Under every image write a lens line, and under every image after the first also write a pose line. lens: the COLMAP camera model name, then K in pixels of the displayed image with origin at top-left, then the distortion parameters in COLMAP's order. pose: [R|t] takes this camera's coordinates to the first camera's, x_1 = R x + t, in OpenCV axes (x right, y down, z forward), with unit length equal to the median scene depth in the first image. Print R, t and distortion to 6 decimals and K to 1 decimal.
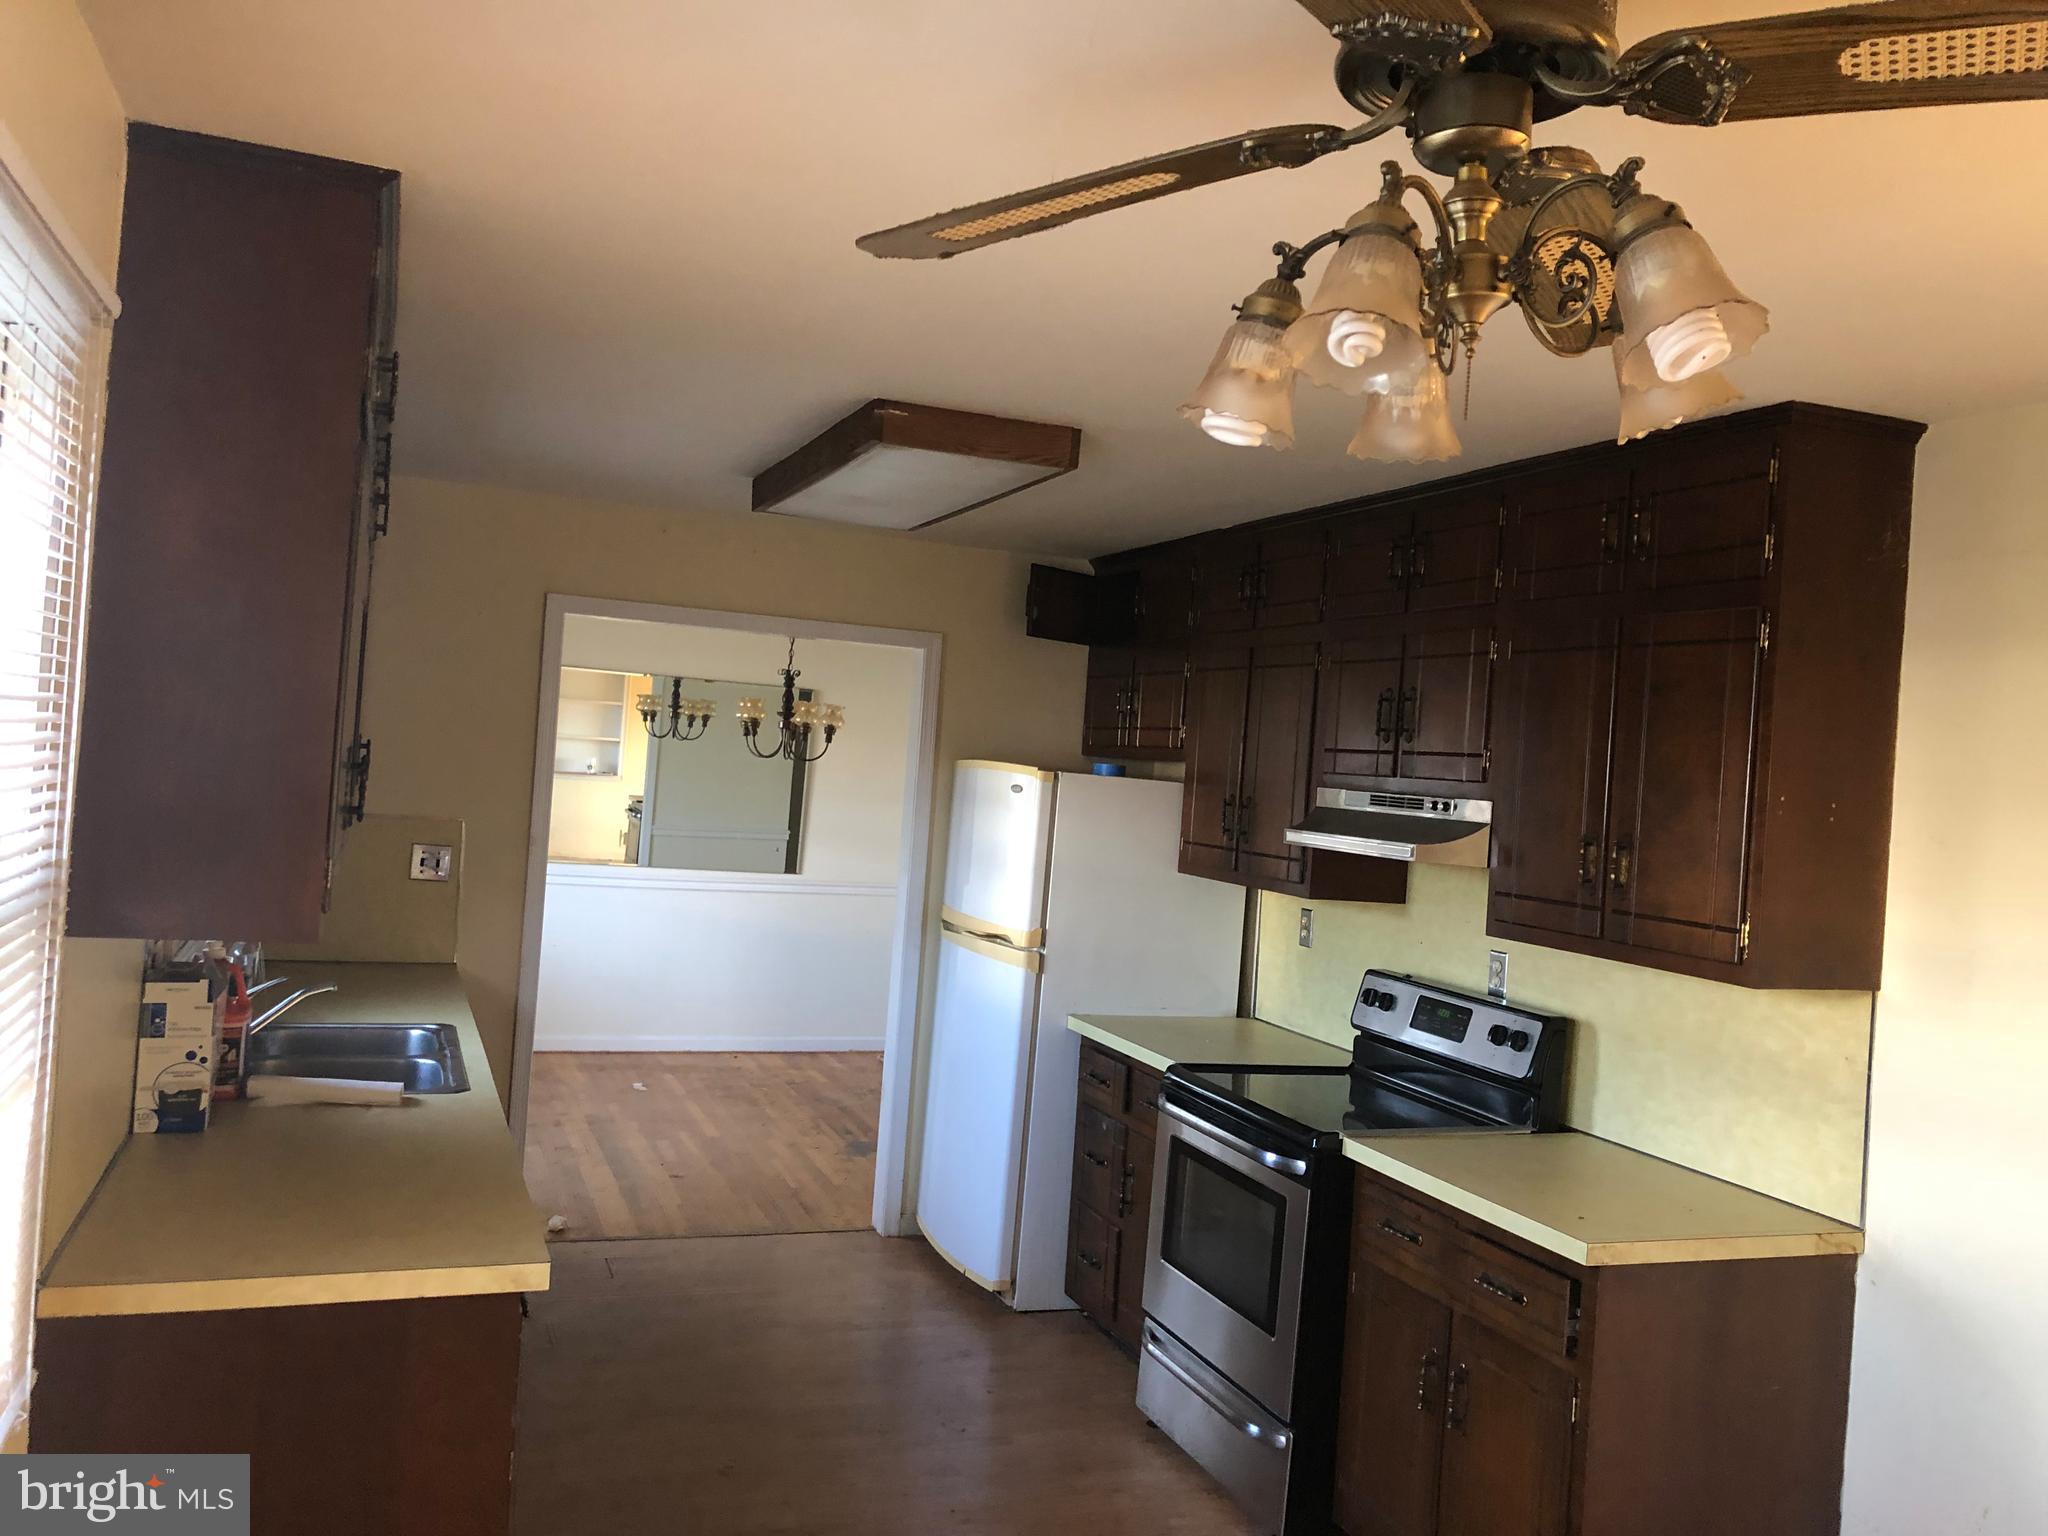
lens RADIAL K [[1660.2, 0, 1023.9], [0, 1660.2, 764.1], [0, 0, 1]] dist [0.016973, 0.001516]
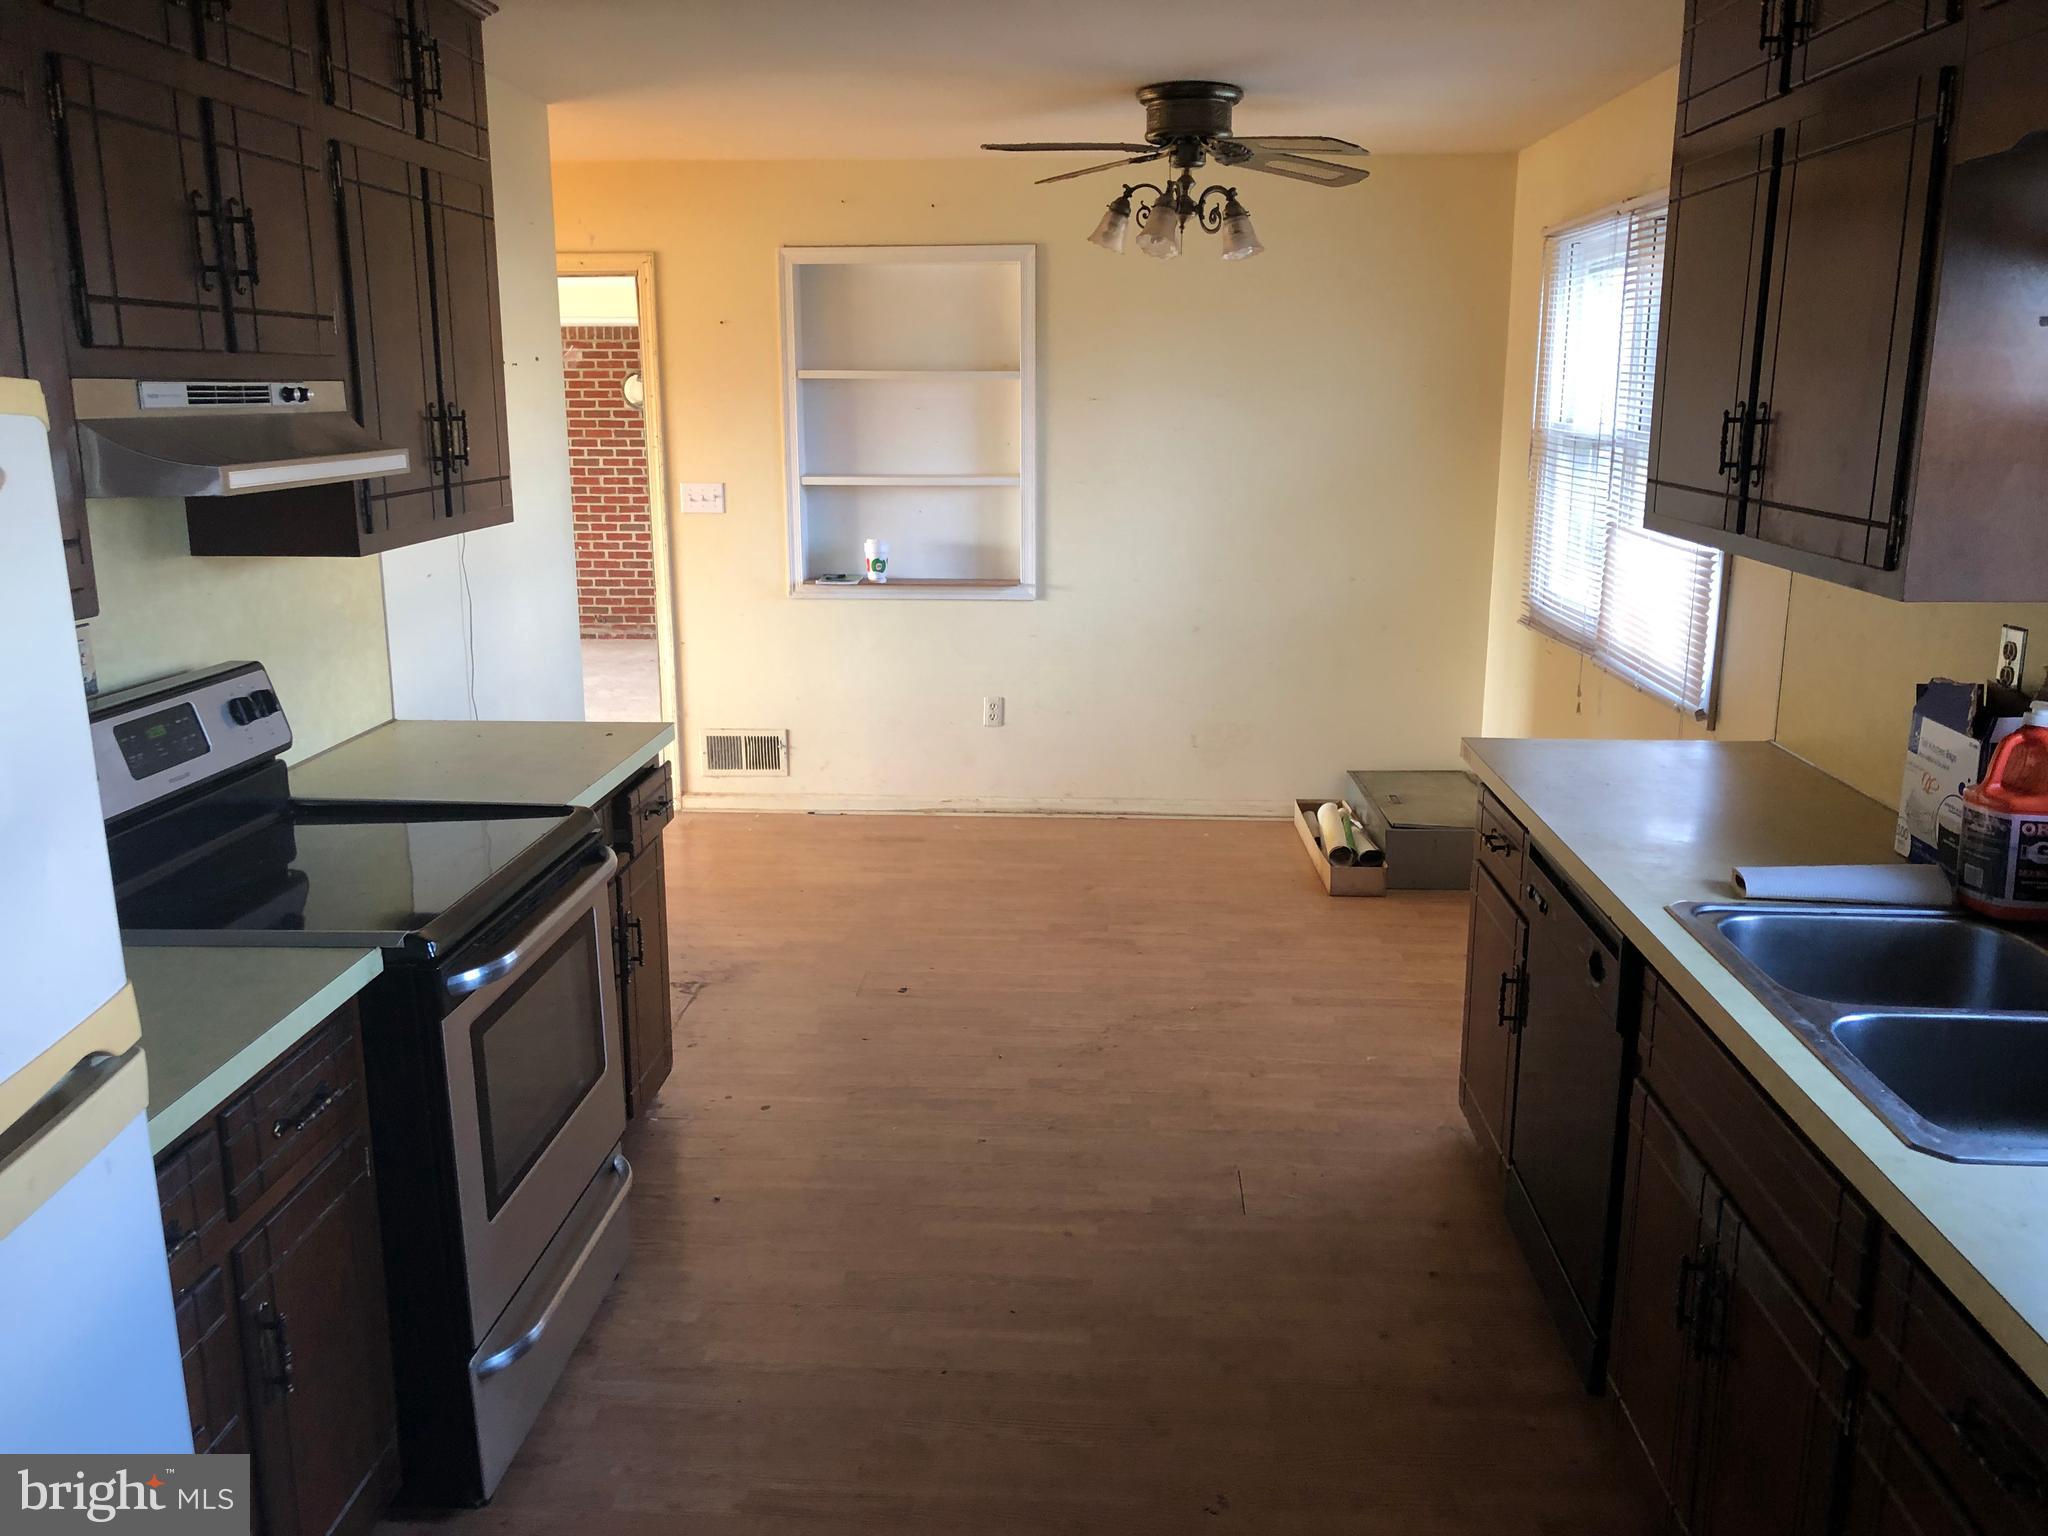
lens RADIAL K [[1660.2, 0, 1024.6], [0, 1660.2, 768.4], [0, 0, 1]] dist [0.016973, 0.001516]
pose [[-0.903564, -0.164962, 0.395424, -0.304778], [-0.061635, 0.963356, 0.261050, -0.022883], [-0.423997, 0.211503, -0.880621, 1.452090]]
